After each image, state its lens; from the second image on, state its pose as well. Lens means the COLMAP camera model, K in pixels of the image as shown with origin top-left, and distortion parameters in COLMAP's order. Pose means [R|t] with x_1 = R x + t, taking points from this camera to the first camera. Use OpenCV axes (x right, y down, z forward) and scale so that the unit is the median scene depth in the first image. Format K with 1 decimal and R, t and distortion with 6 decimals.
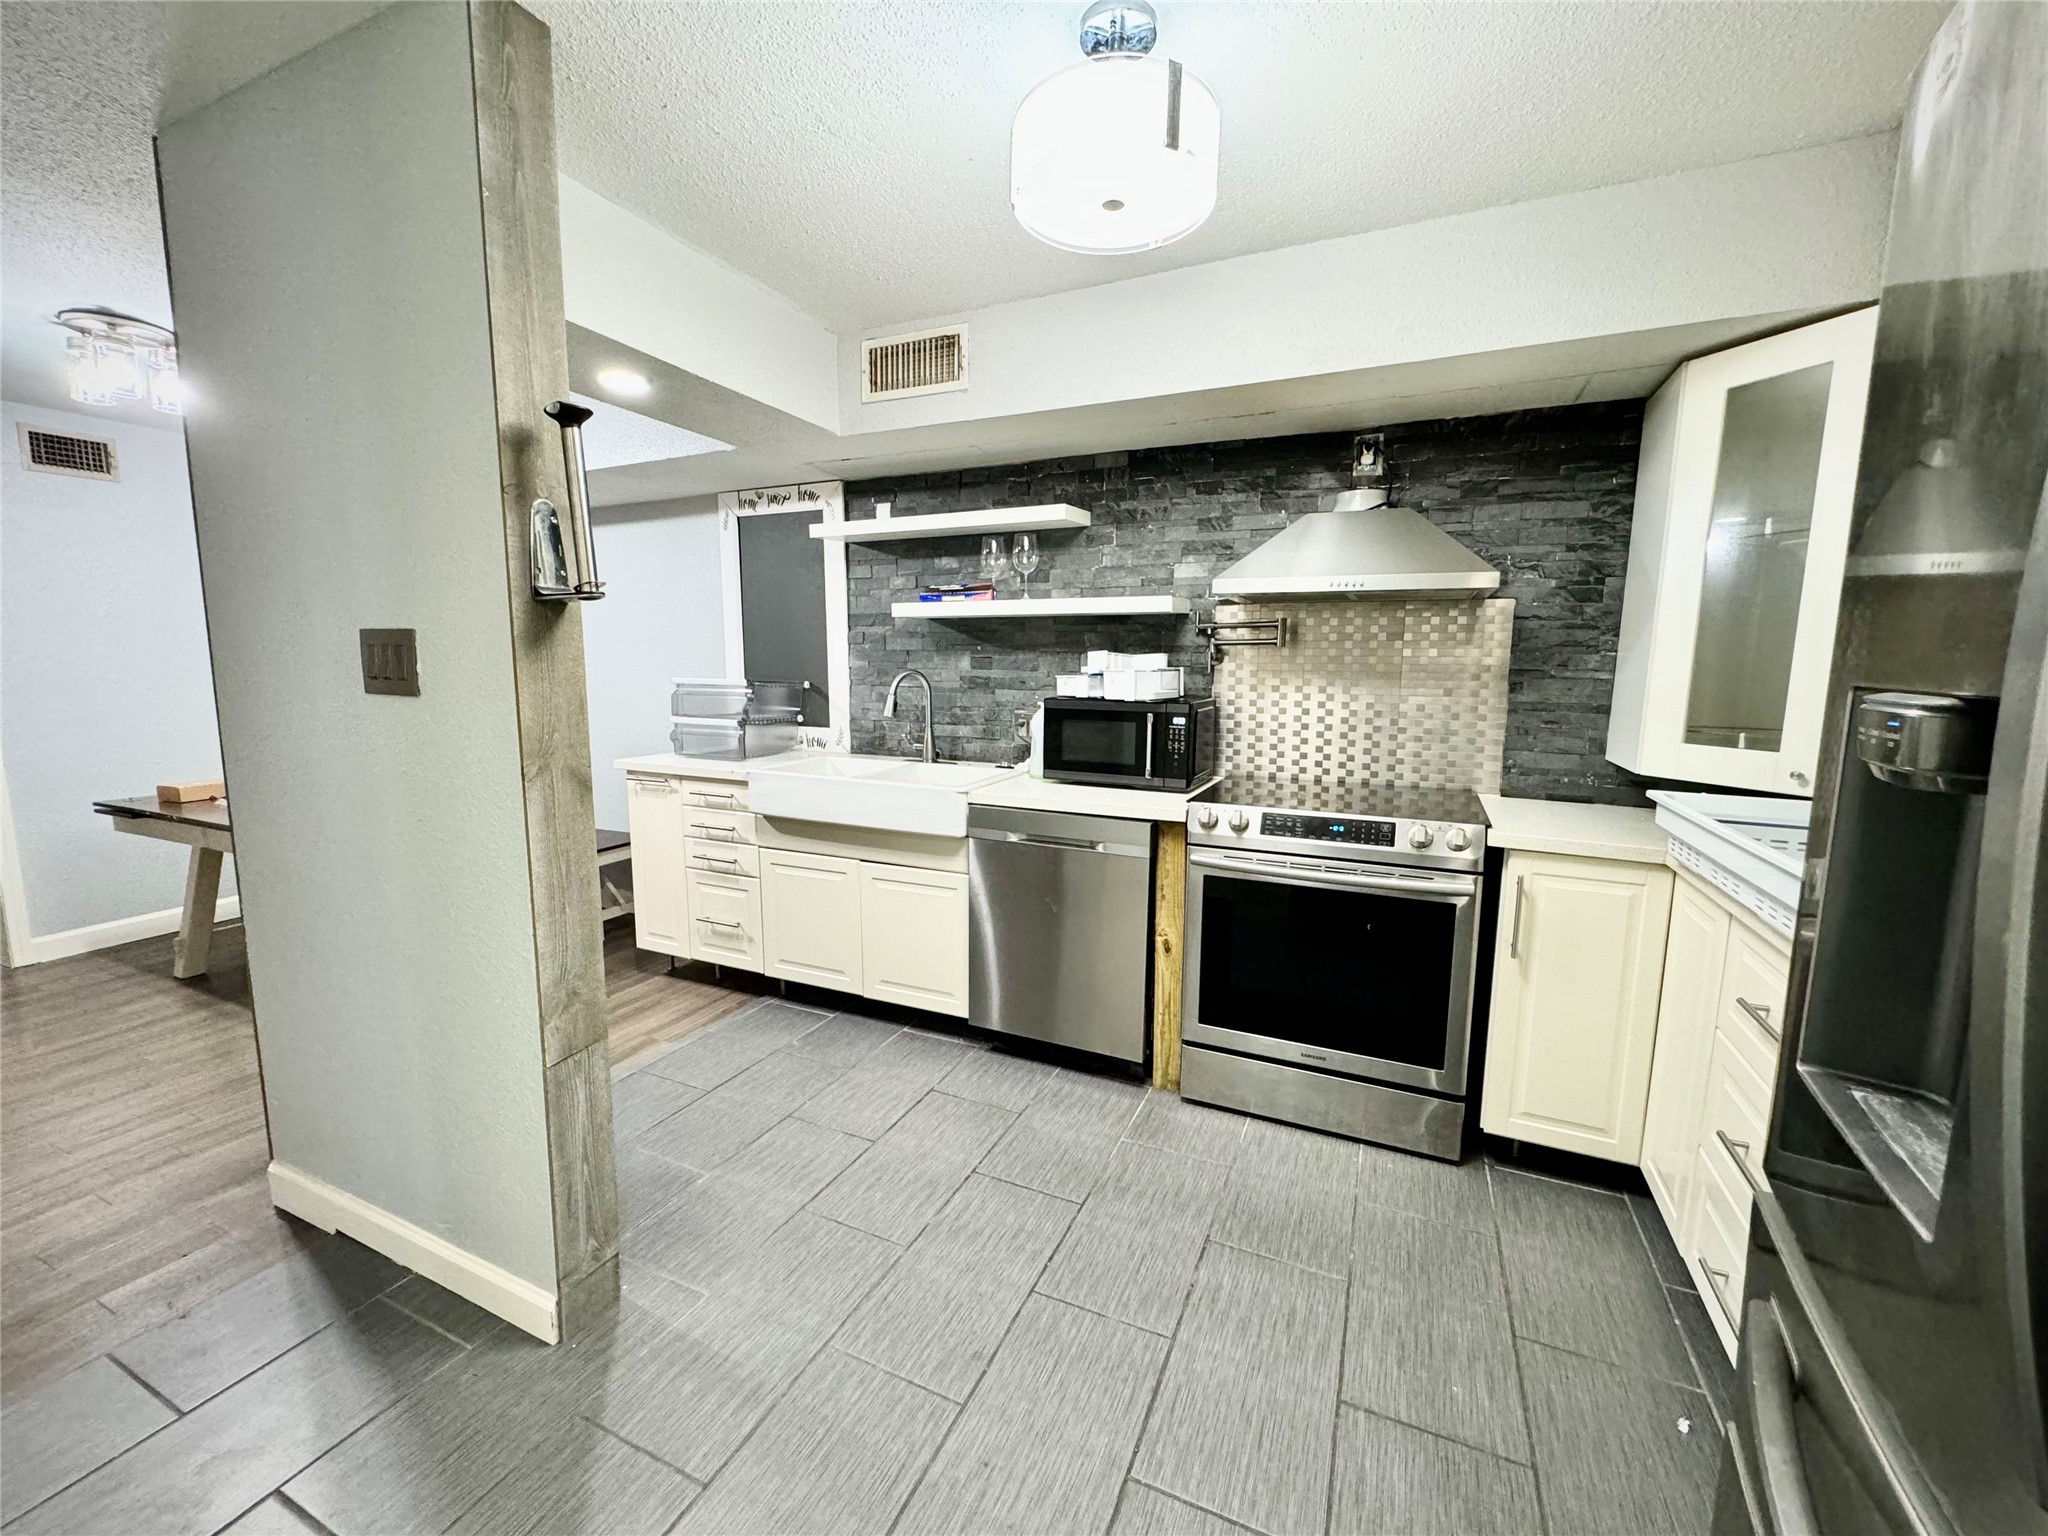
lens RADIAL K [[817.7, 0, 1022.6], [0, 817.7, 765.8], [0, 0, 1]] dist [-0.003031, 0.000150]
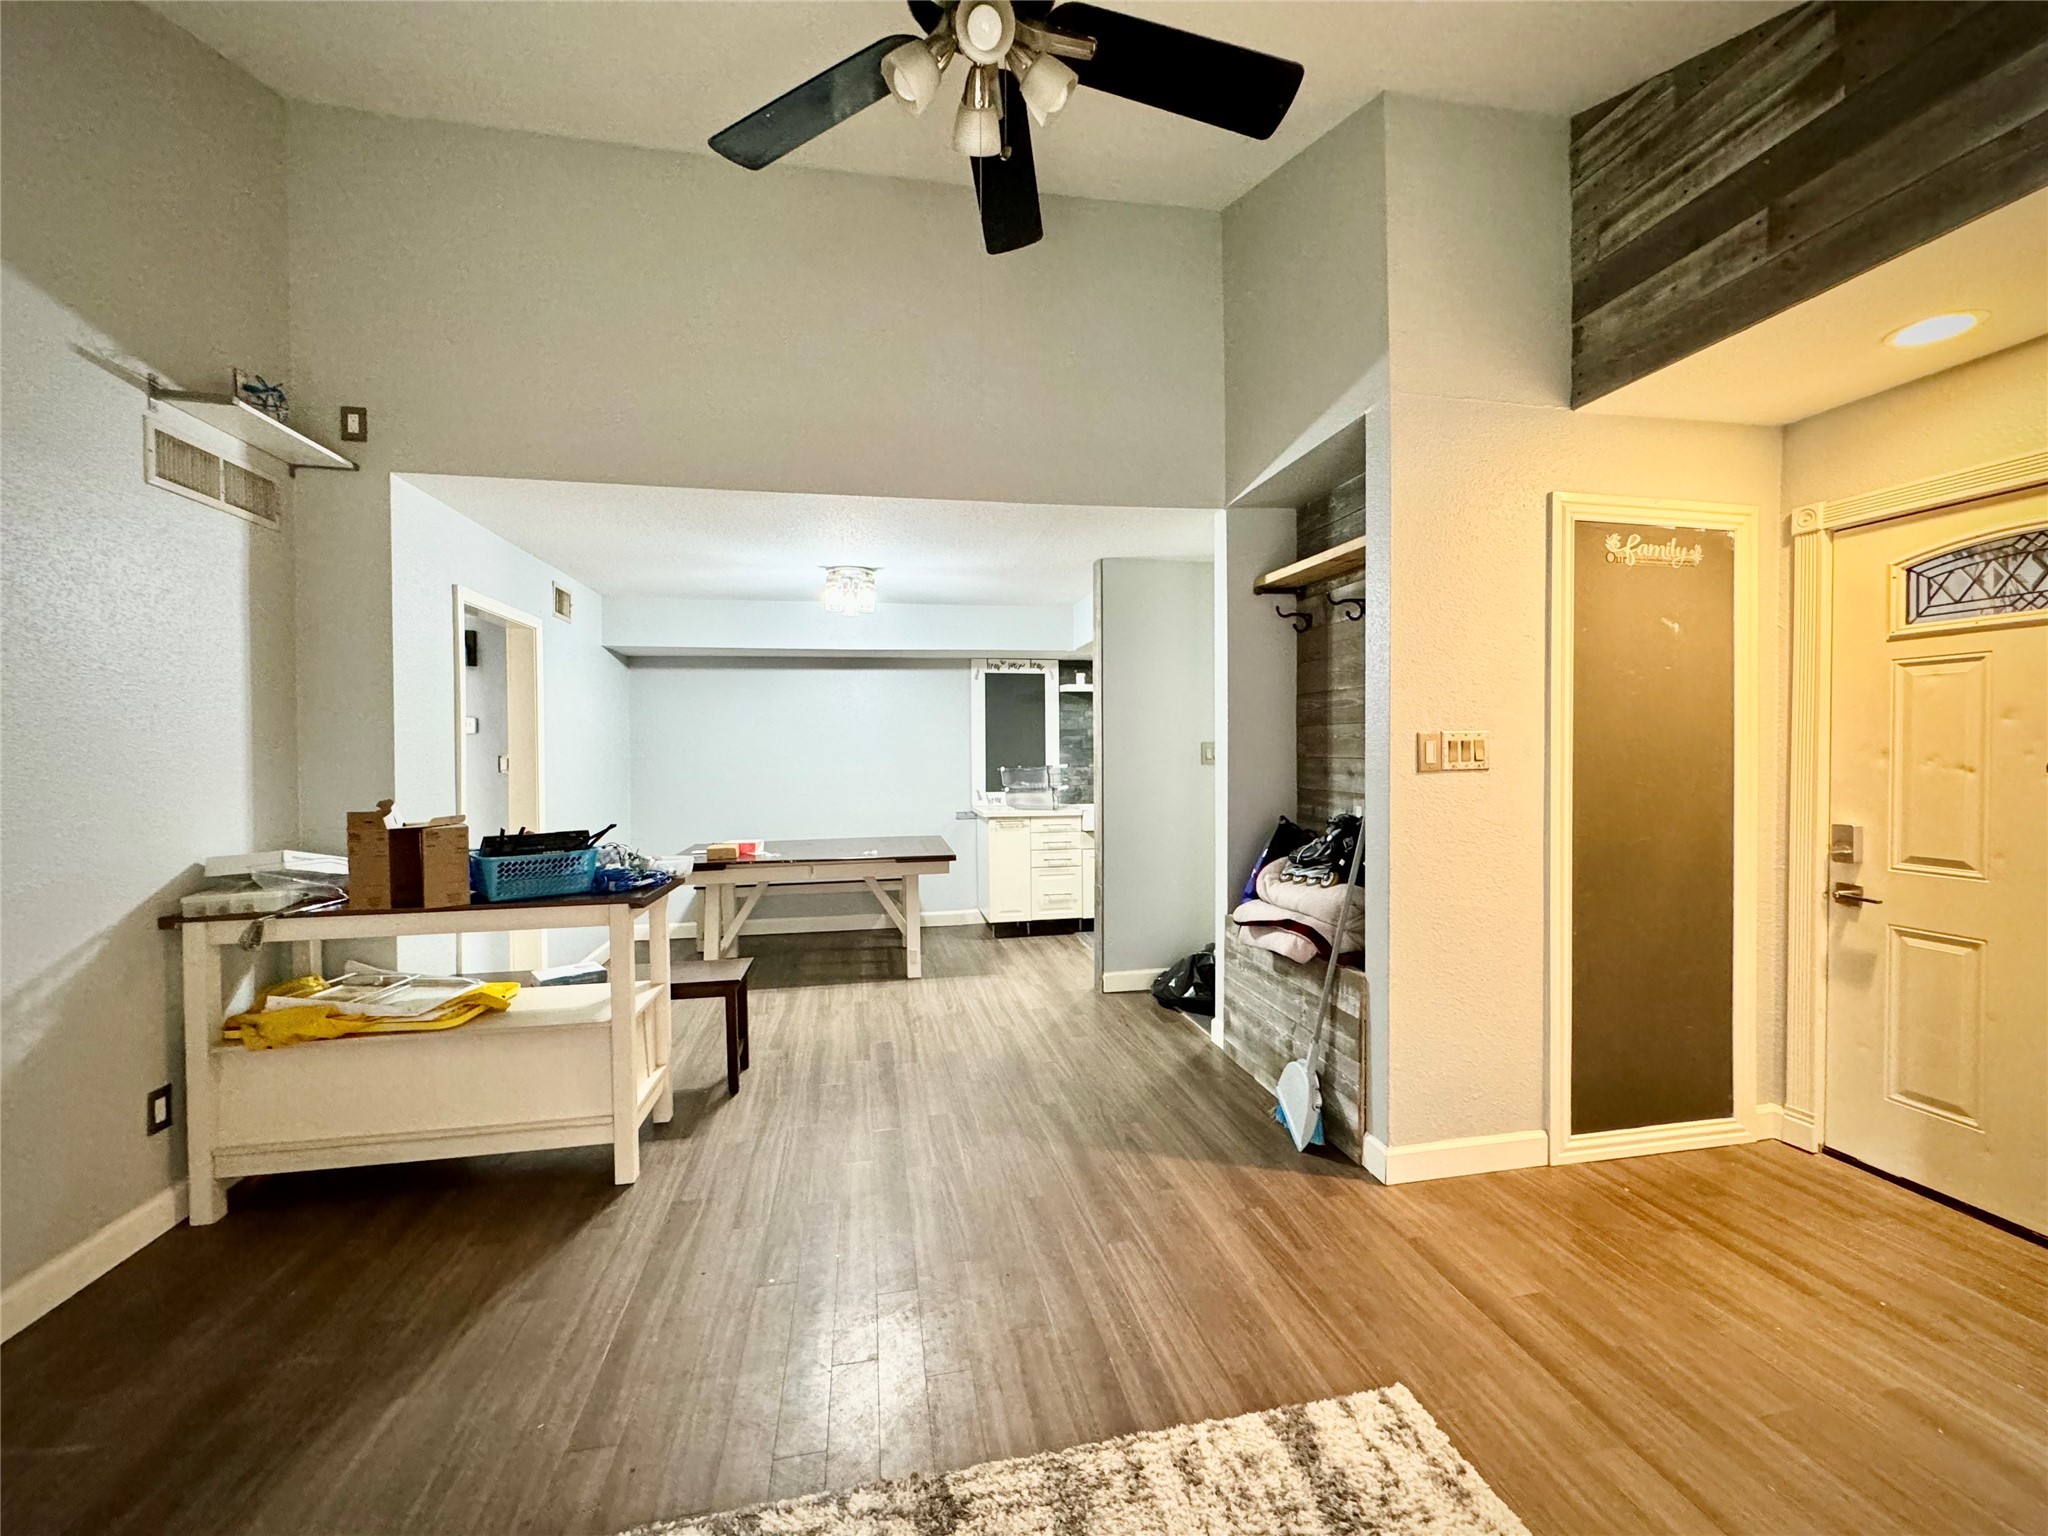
lens RADIAL K [[817.7, 0, 1023.3], [0, 817.7, 766.6], [0, 0, 1]] dist [-0.003031, 0.000150]
pose [[0.809669, -0.022080, 0.586472, -1.654121], [0.089386, 0.992273, -0.086046, 0.061723], [-0.580040, 0.122092, 0.805386, -0.529264]]
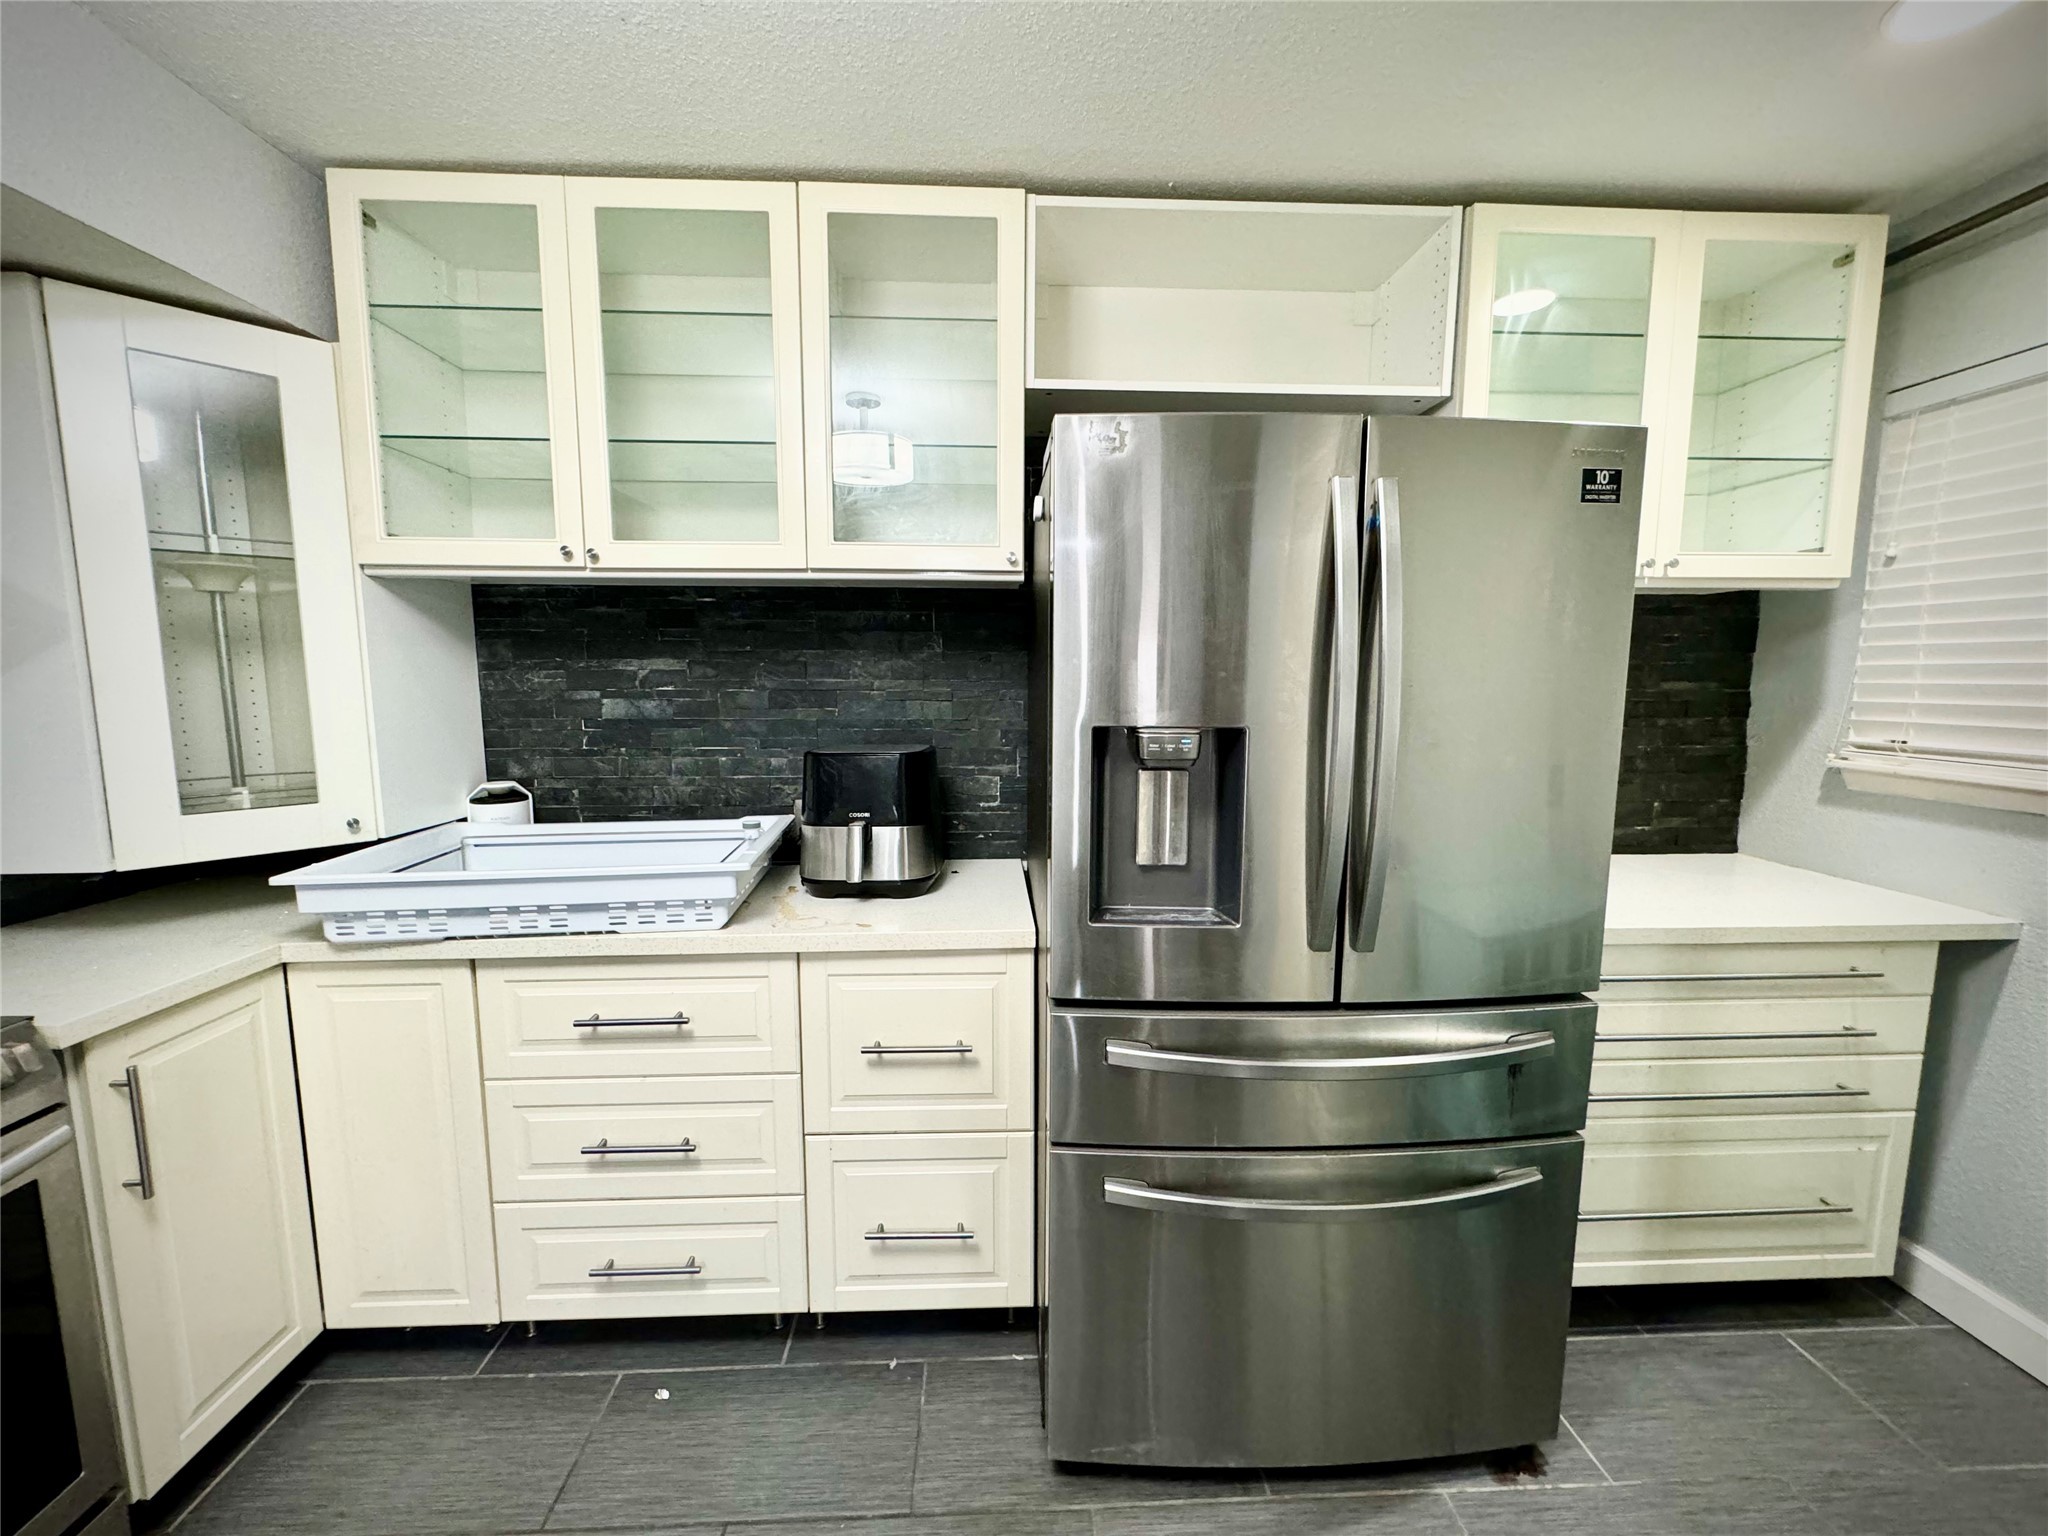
lens RADIAL K [[817.7, 0, 1024.7], [0, 817.7, 765.6], [0, 0, 1]] dist [-0.003031, 0.000150]
pose [[-0.456849, -0.109749, 0.882748, -0.144724], [0.116080, 0.976519, 0.181482, -0.082017], [-0.881938, 0.185379, -0.433382, 0.432148]]
